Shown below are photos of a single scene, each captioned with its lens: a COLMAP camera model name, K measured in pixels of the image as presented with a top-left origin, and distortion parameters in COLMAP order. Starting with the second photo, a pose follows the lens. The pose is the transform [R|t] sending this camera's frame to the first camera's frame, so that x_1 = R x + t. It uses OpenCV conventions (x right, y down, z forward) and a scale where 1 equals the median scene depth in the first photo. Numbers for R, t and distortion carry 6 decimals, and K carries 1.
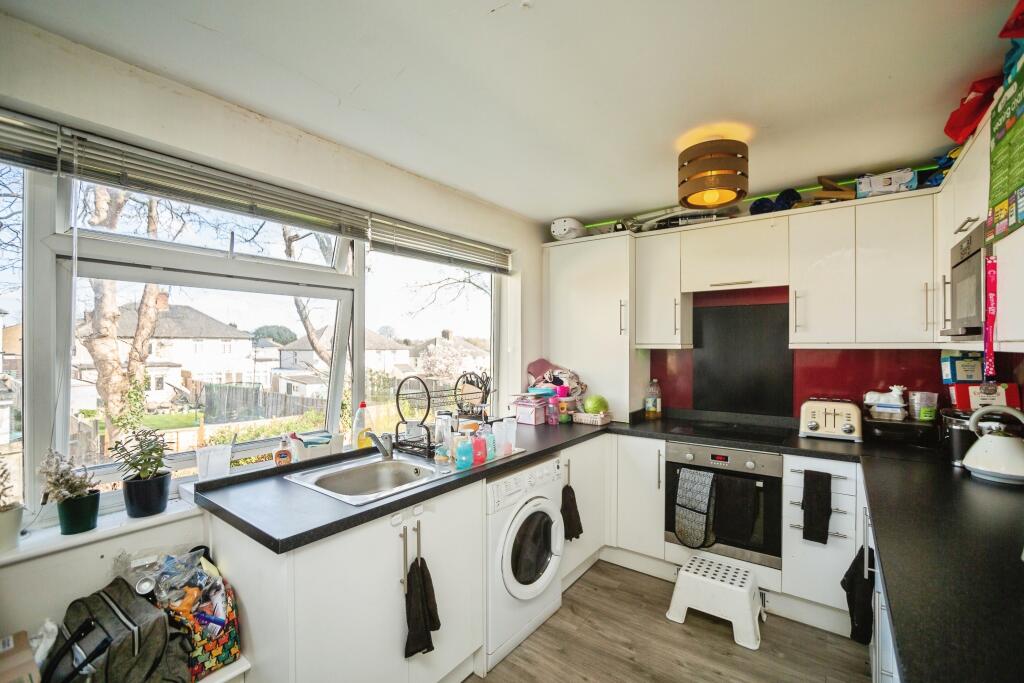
lens RADIAL K [[439.4, 0, 512.0], [0, 439.4, 341.5], [0, 0, 1]] dist [-0.041784, 0.015366]
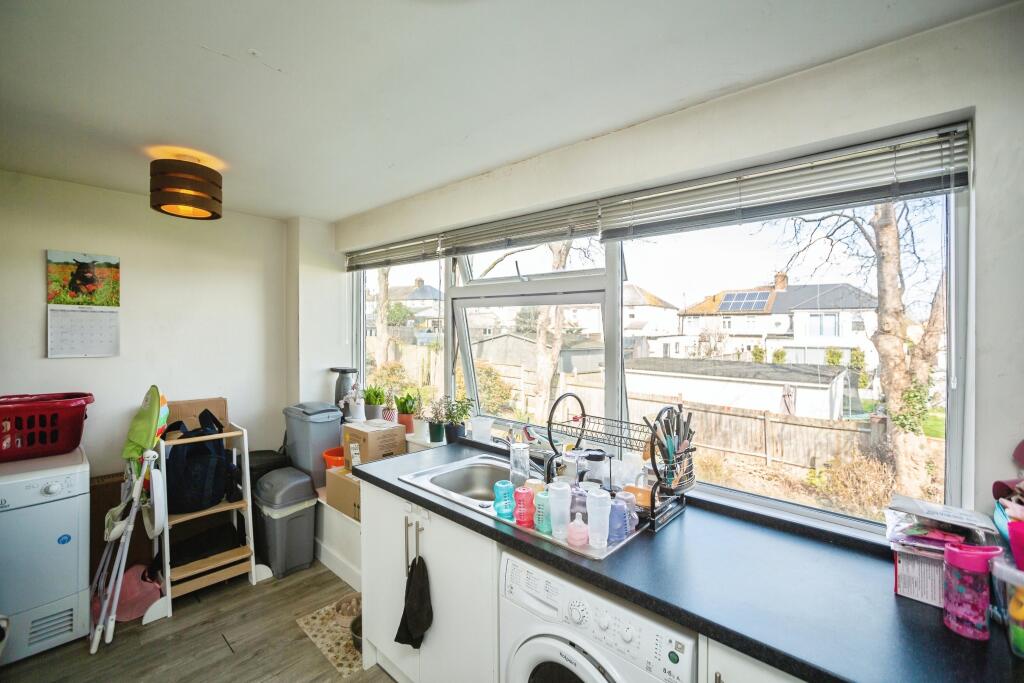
lens RADIAL K [[436.5, 0, 514.8], [0, 436.5, 326.5], [0, 0, 1]] dist [-0.000347, -0.013899]
pose [[-0.084966, -0.011800, -0.996314, 0.533225], [-0.007422, 0.999910, -0.011209, -0.030857], [0.996356, 0.006442, -0.085046, 0.871773]]
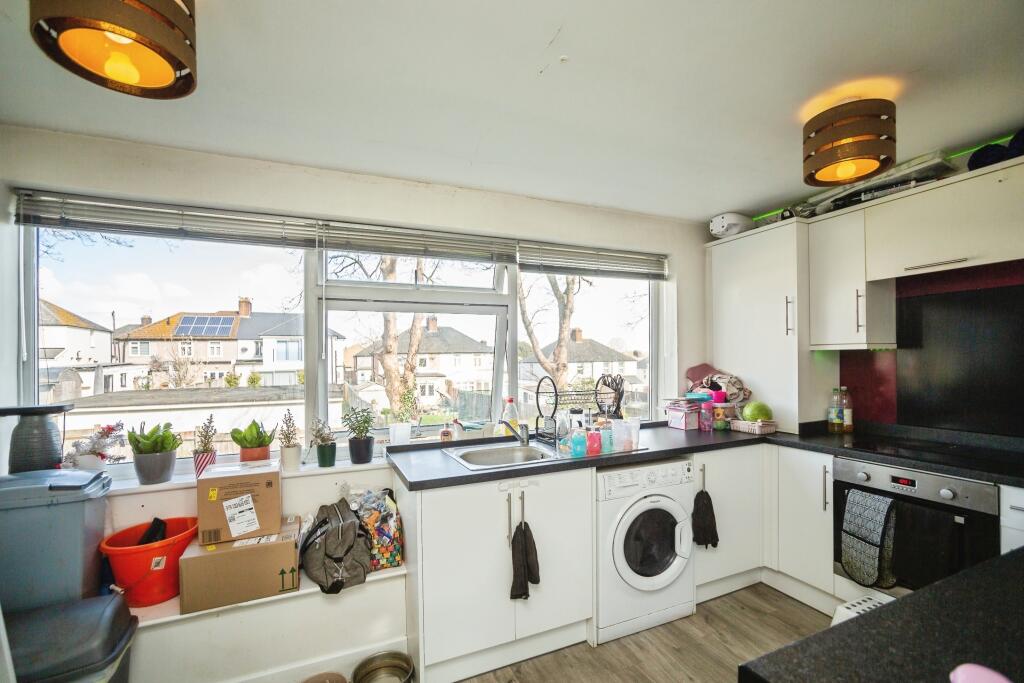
lens RADIAL K [[445.3, 0, 513.1], [0, 445.3, 350.4], [0, 0, 1]] dist [-0.040735, 0.015951]
pose [[0.870923, -0.021720, -0.490939, 0.252173], [0.018238, 0.999763, -0.011877, 0.020316], [0.491080, 0.001390, 0.871113, -0.066516]]
